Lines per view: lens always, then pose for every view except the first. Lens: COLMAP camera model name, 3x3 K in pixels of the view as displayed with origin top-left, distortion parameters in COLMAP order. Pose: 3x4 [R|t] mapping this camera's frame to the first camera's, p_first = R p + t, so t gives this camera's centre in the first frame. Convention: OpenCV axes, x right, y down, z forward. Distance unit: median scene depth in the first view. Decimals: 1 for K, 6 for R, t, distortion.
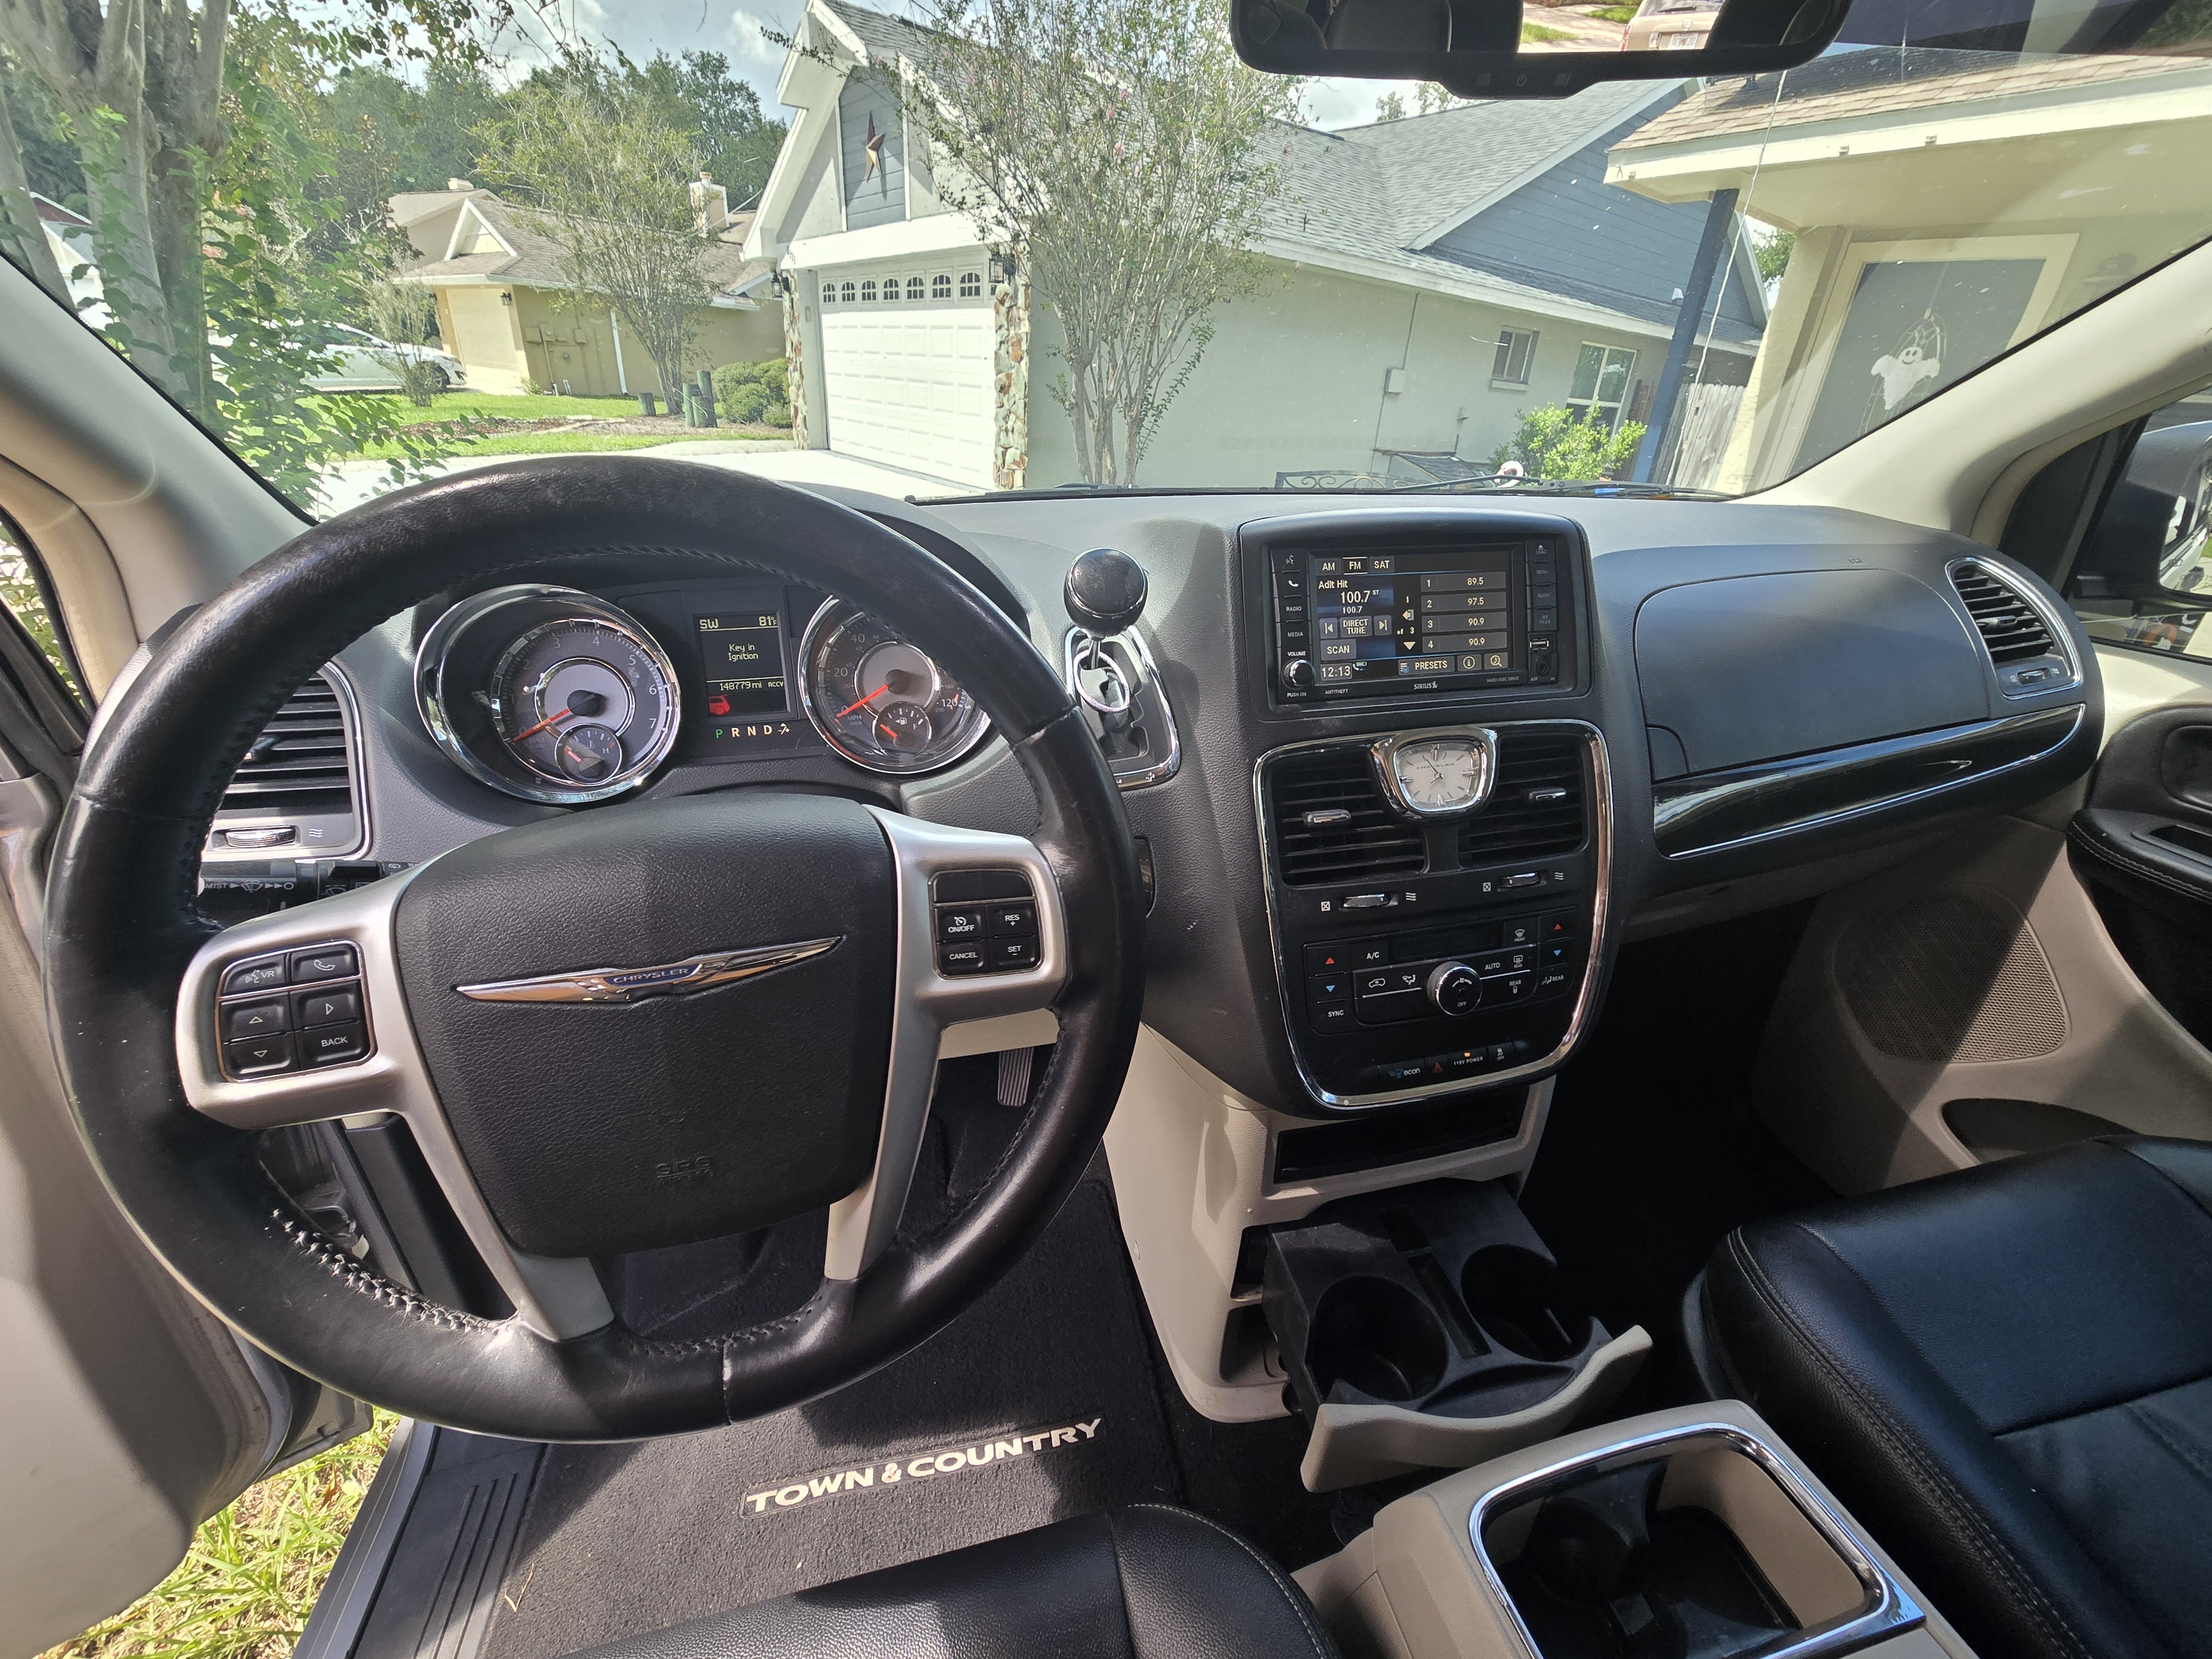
lens RADIAL K [[912.9, 0, 1117.5], [0, 912.9, 824.2], [0, 0, 1]] dist [-0.002167, -0.000131]
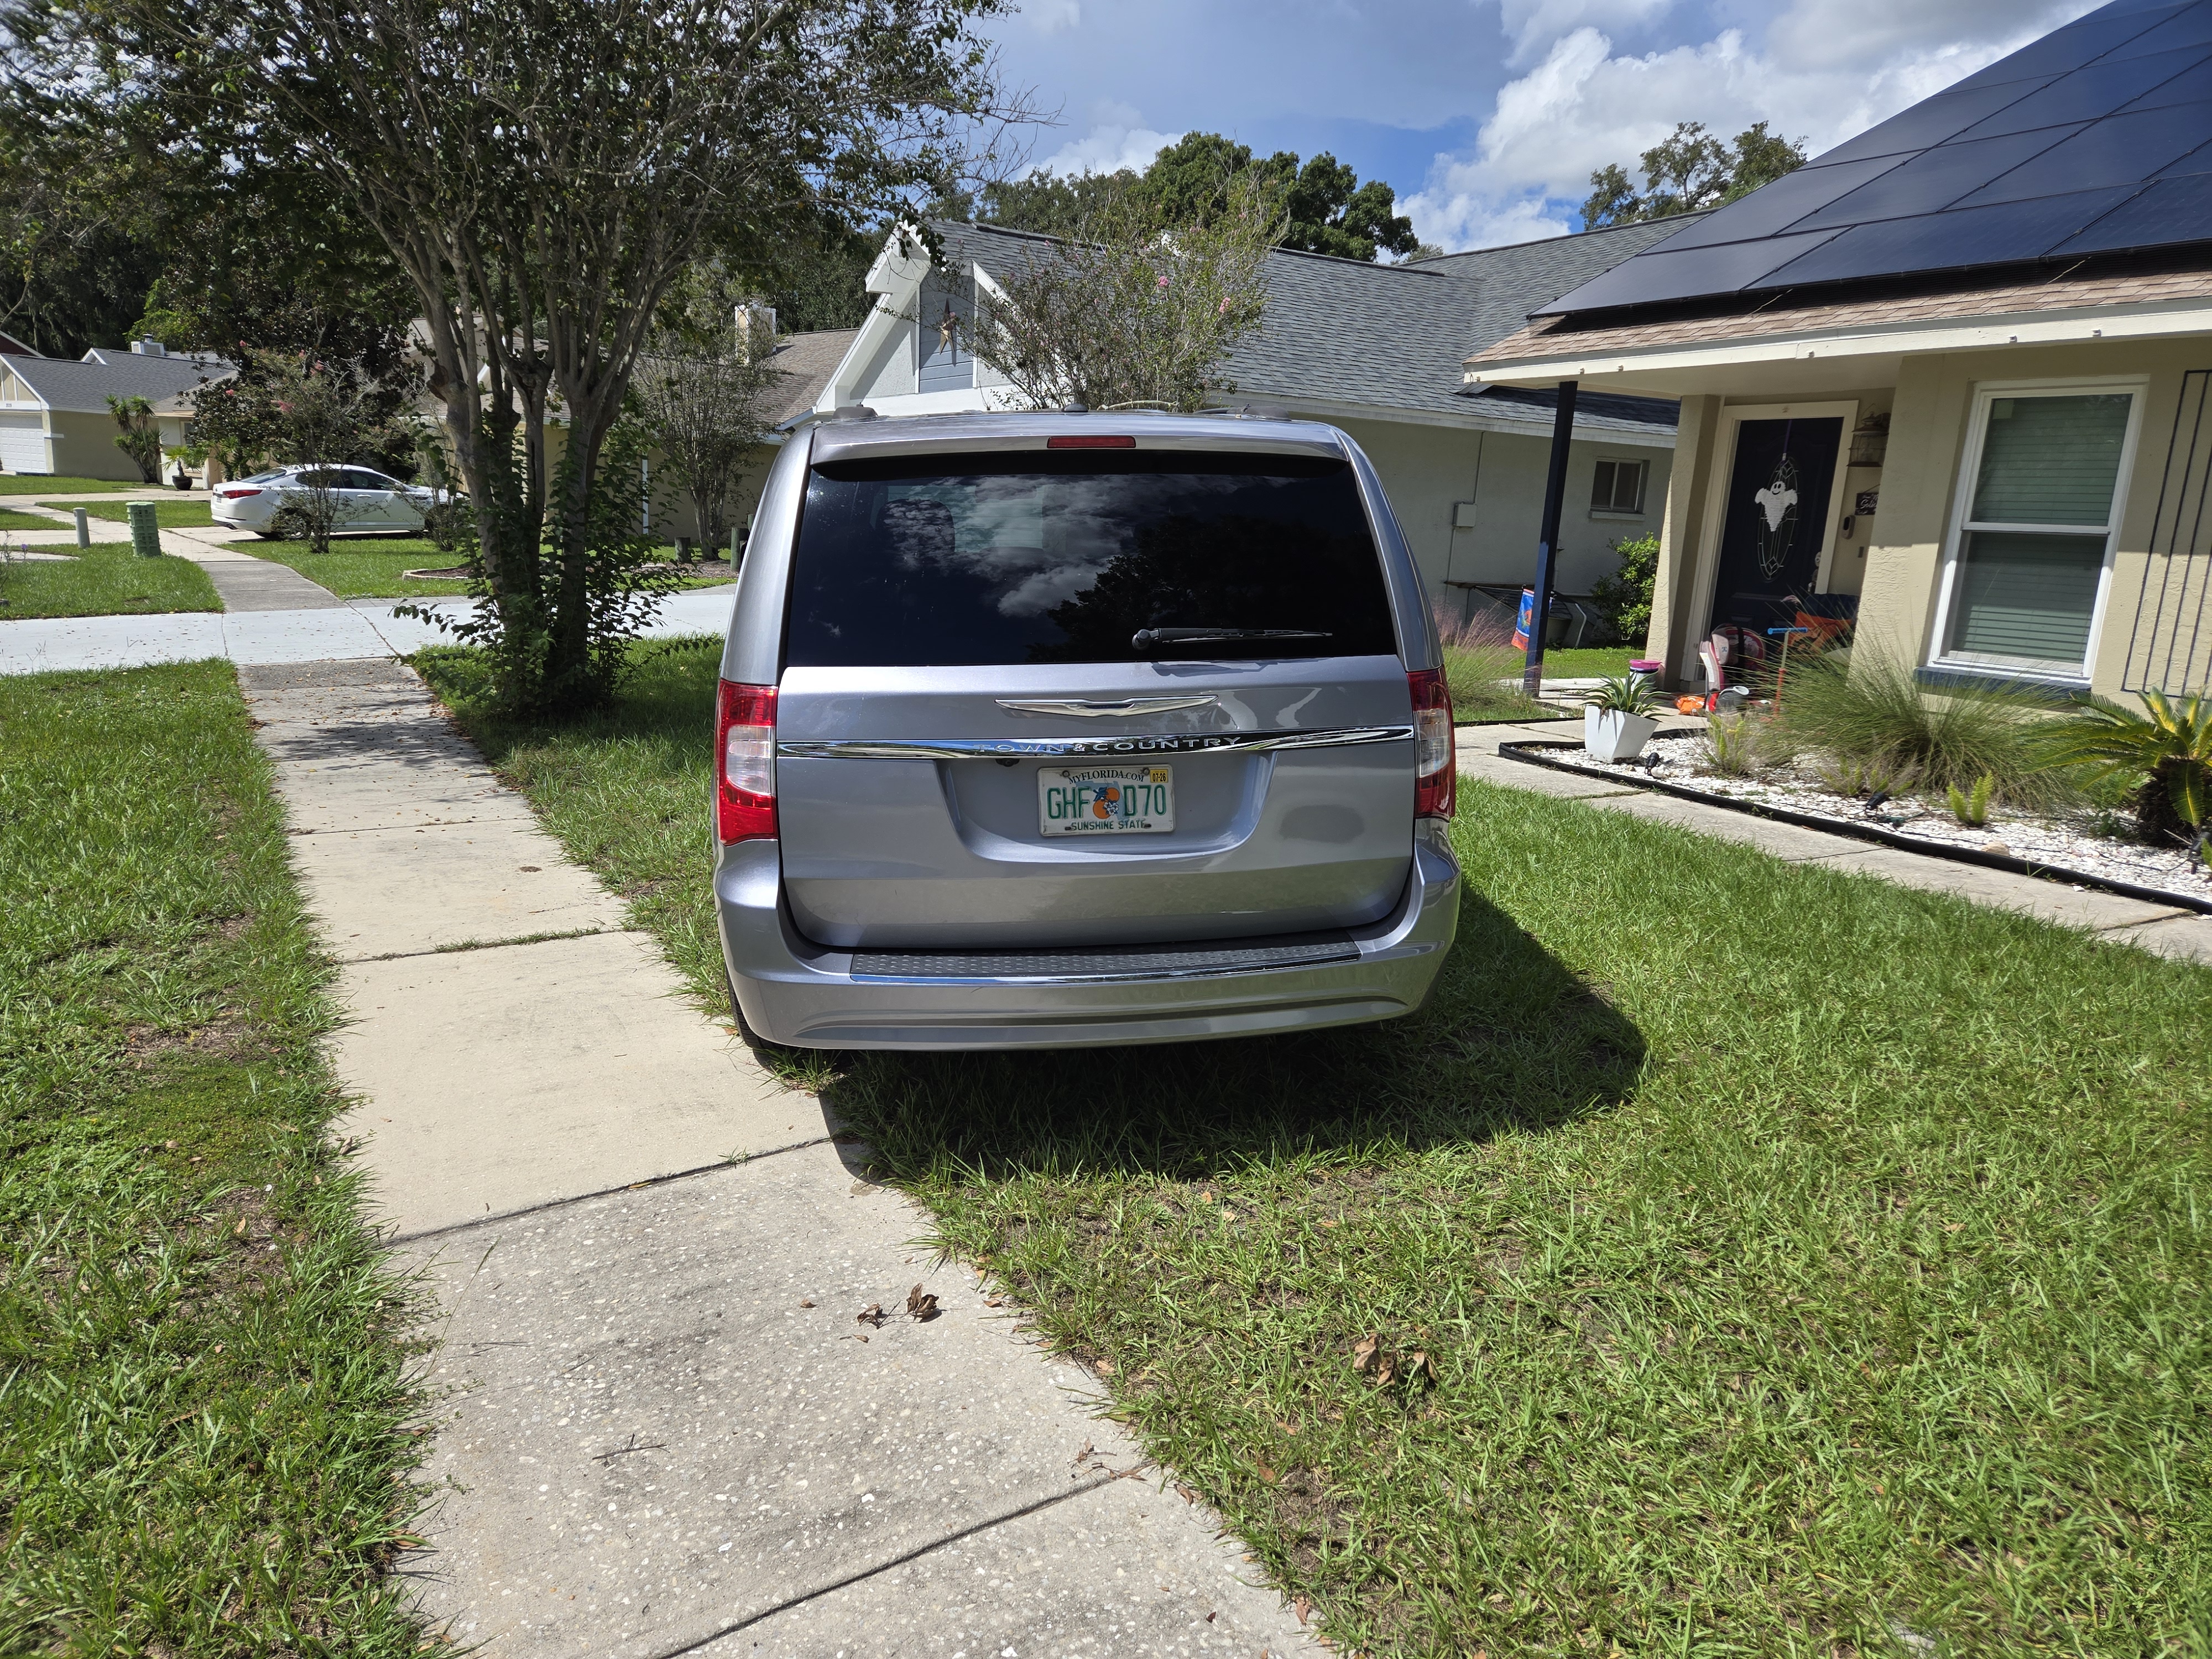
lens RADIAL K [[1451.8, 0, 1108.8], [0, 1451.8, 867.9], [0, 0, 1]] dist [0.057010, -0.036375]
pose [[0.992712, 0.014894, -0.119588, 2.172220], [-0.040251, 0.976324, -0.212536, 3.907939], [0.113591, 0.215800, 0.969808, -8.110856]]
